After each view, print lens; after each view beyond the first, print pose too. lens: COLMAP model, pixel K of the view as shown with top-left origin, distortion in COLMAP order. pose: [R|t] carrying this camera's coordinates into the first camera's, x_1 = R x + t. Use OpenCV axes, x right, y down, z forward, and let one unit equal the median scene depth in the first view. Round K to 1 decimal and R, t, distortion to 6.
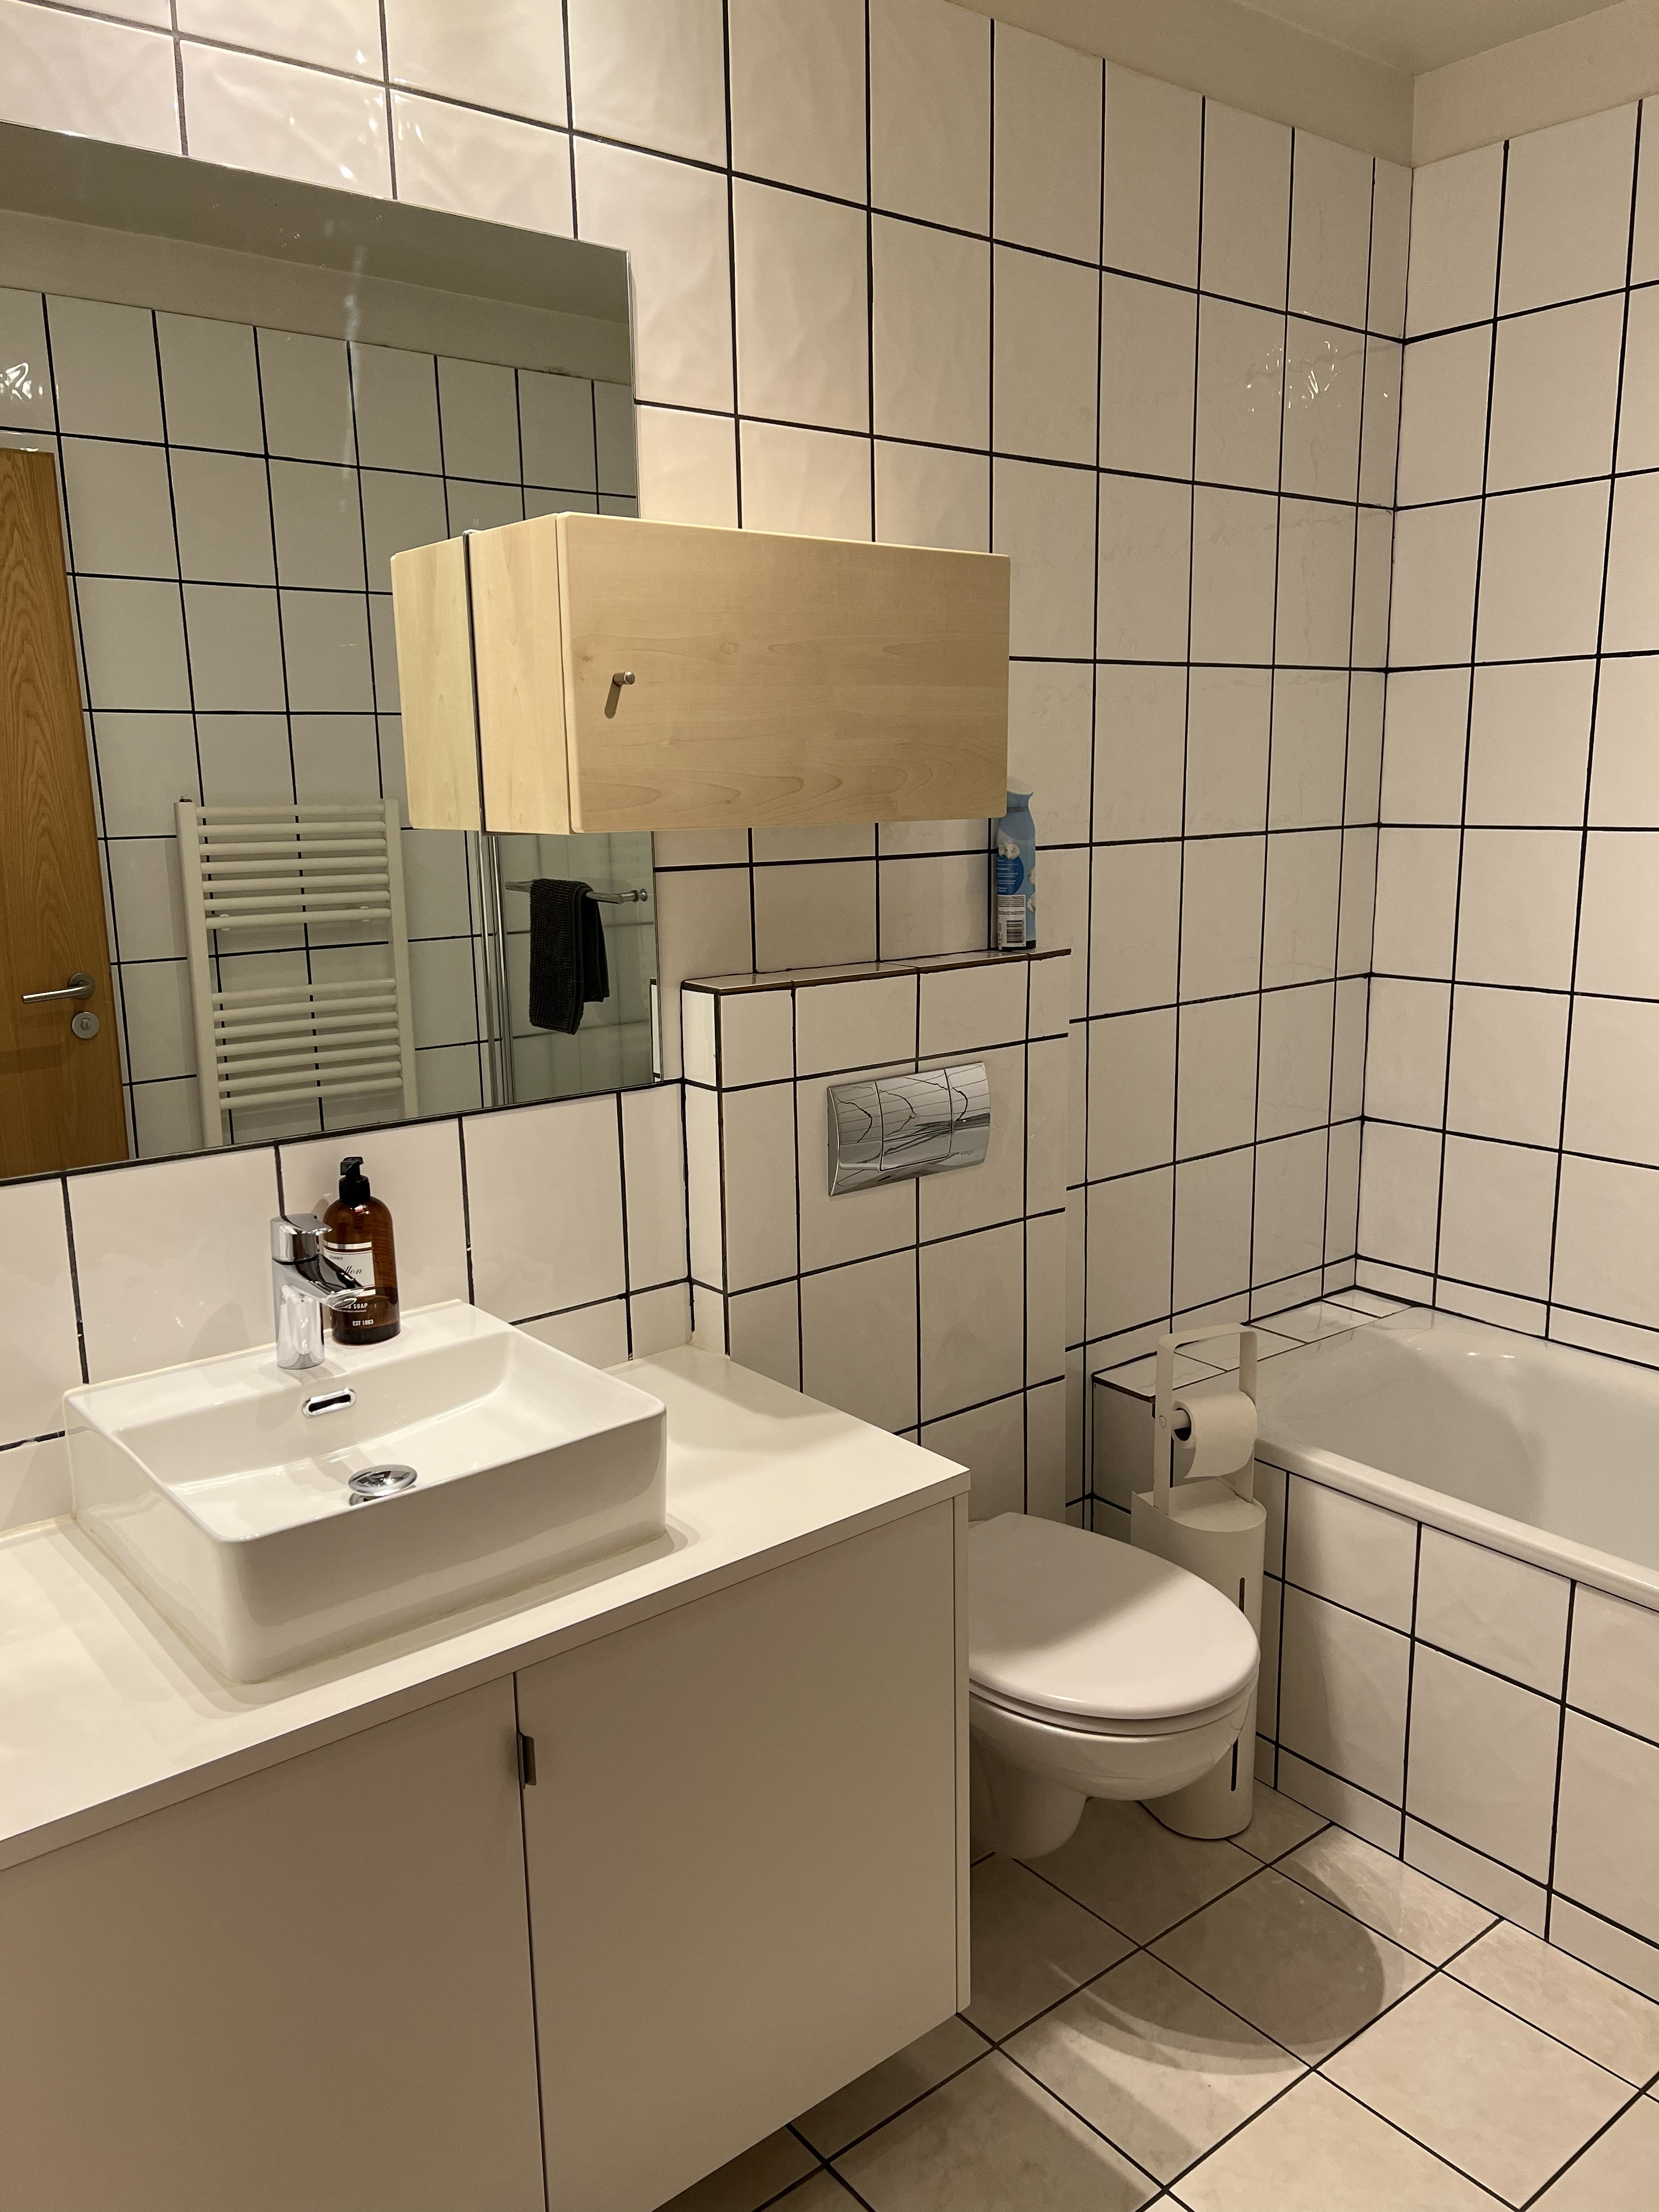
lens RADIAL K [[1692.8, 0, 825.0], [0, 1692.8, 1123.3], [0, 0, 1]] dist [0.127766, -0.134924]
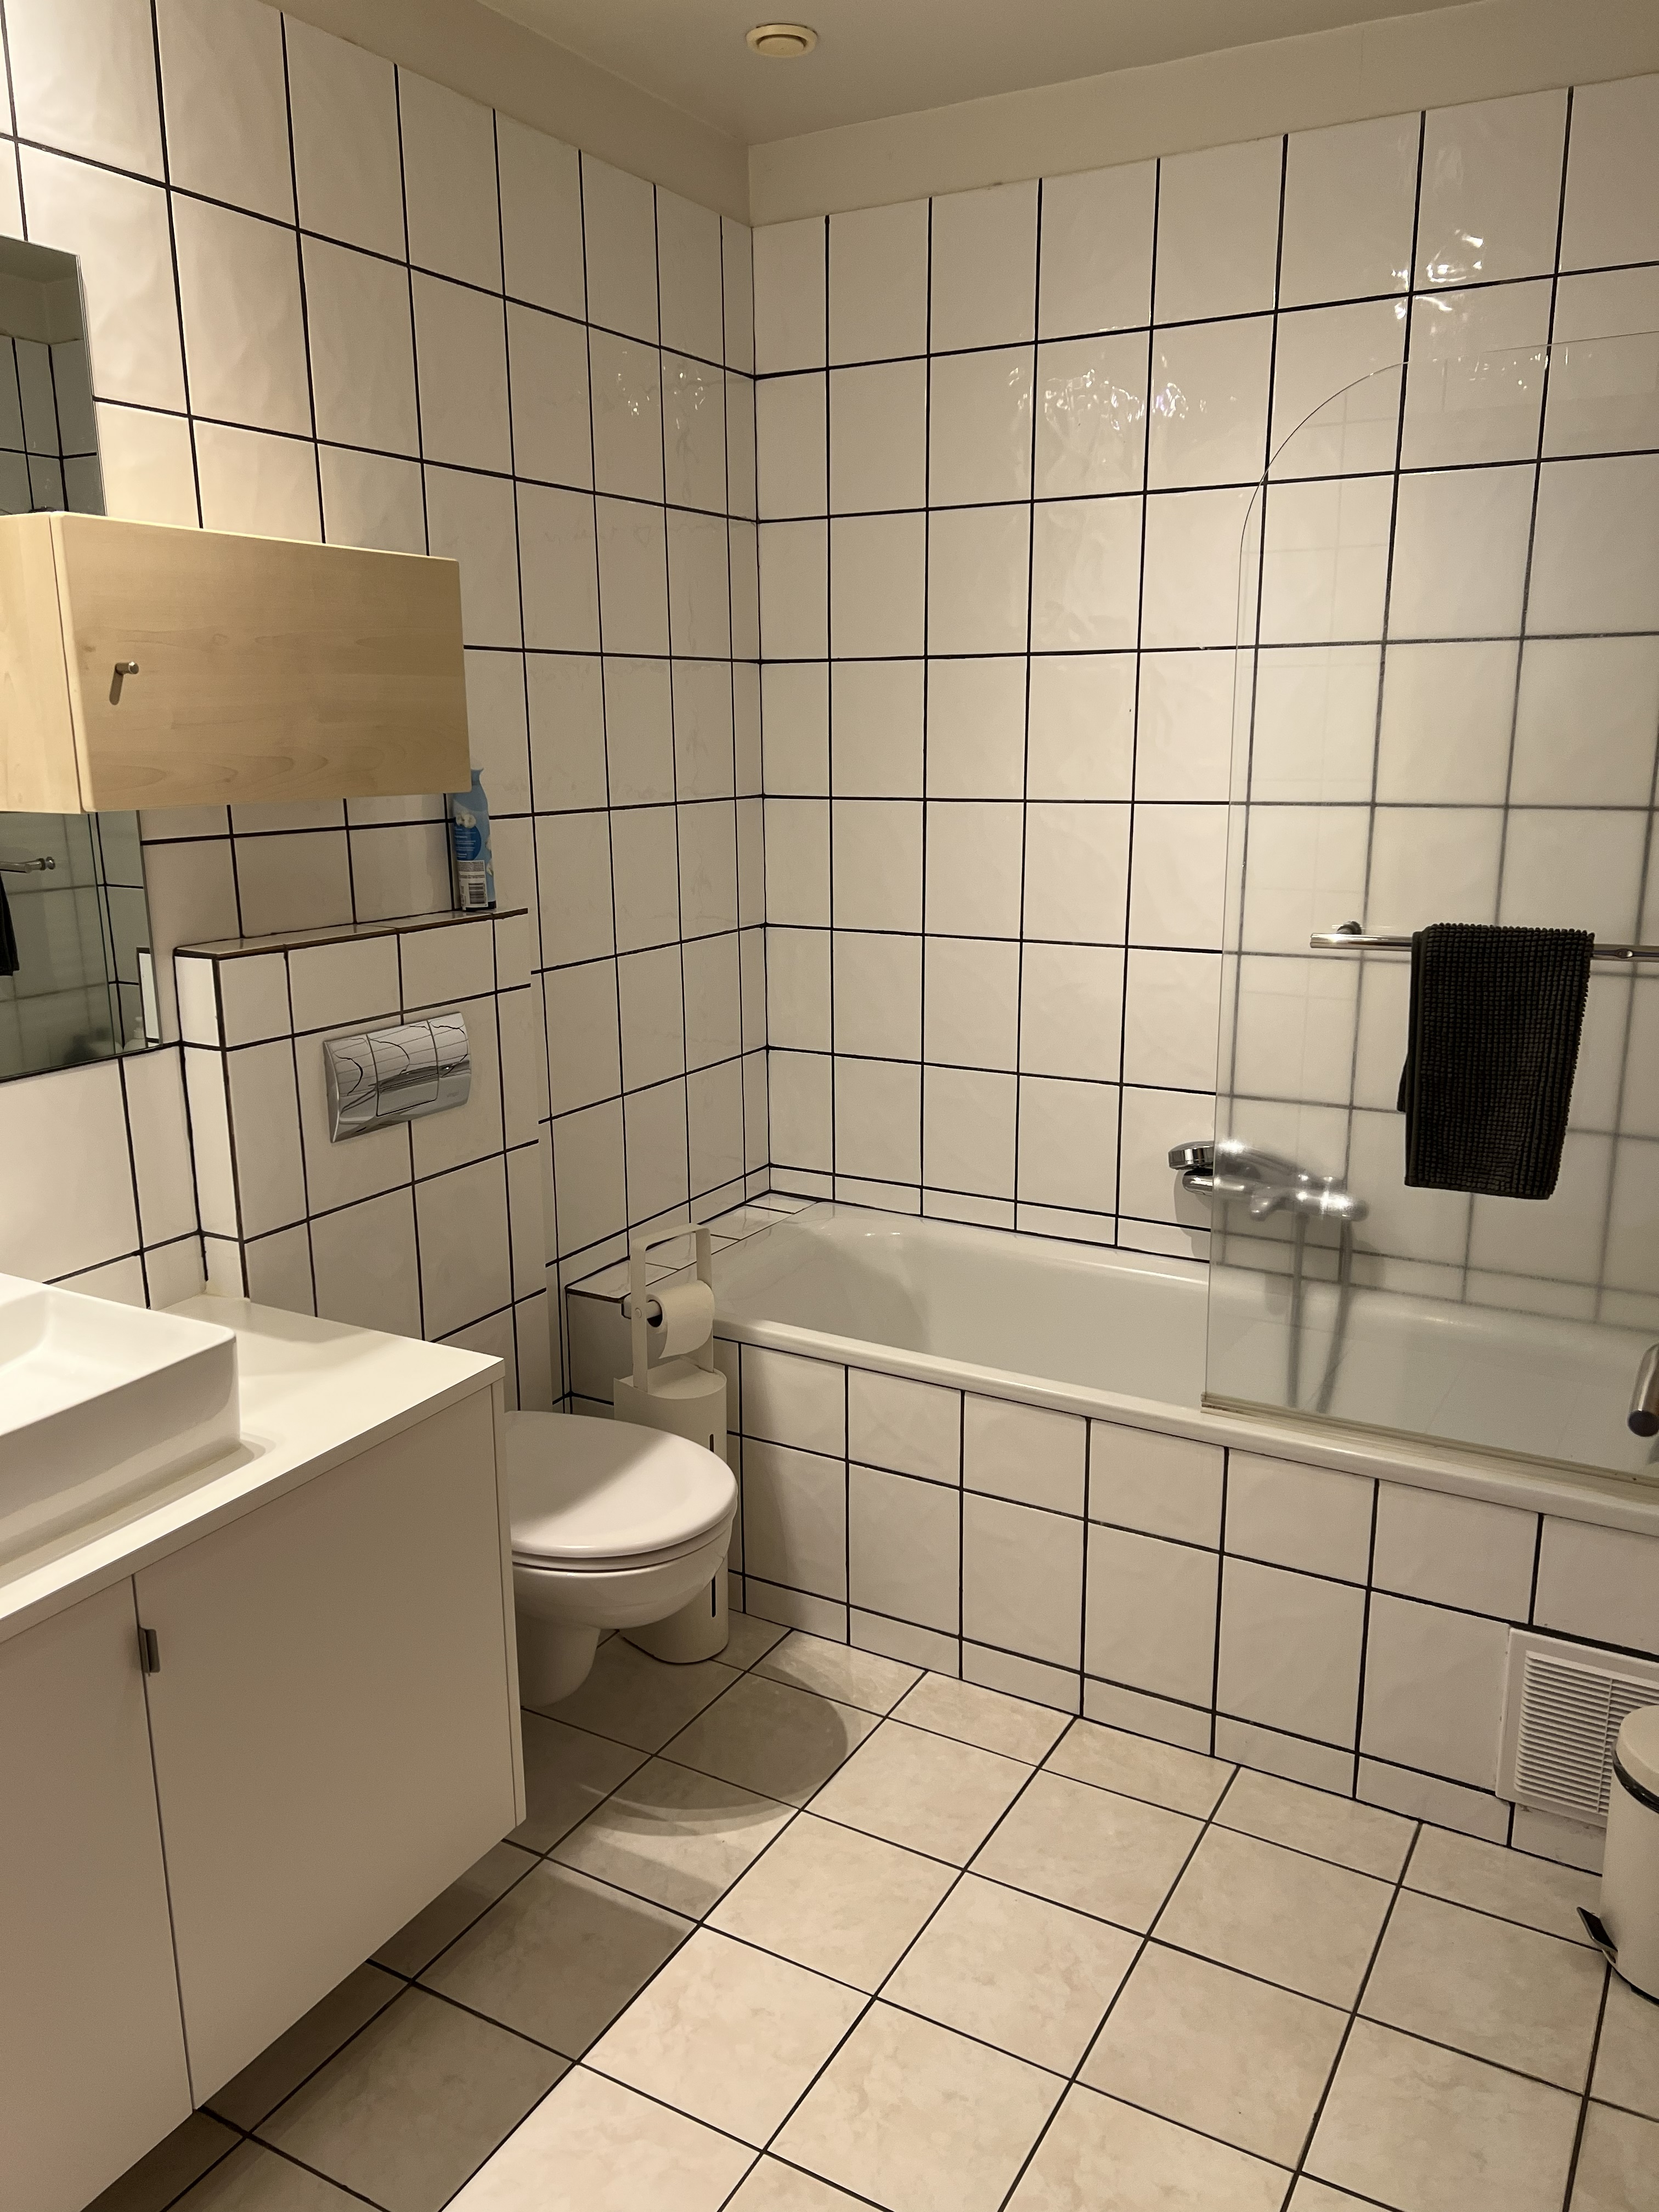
lens RADIAL K [[1682.9, 0, 829.5], [0, 1682.9, 1106.0], [0, 0, 1]] dist [0.211105, -0.151816]
pose [[0.932491, -0.077962, 0.352679, -0.086429], [0.071798, 0.996951, 0.030549, 0.009218], [-0.353985, -0.003165, 0.935246, -0.139436]]
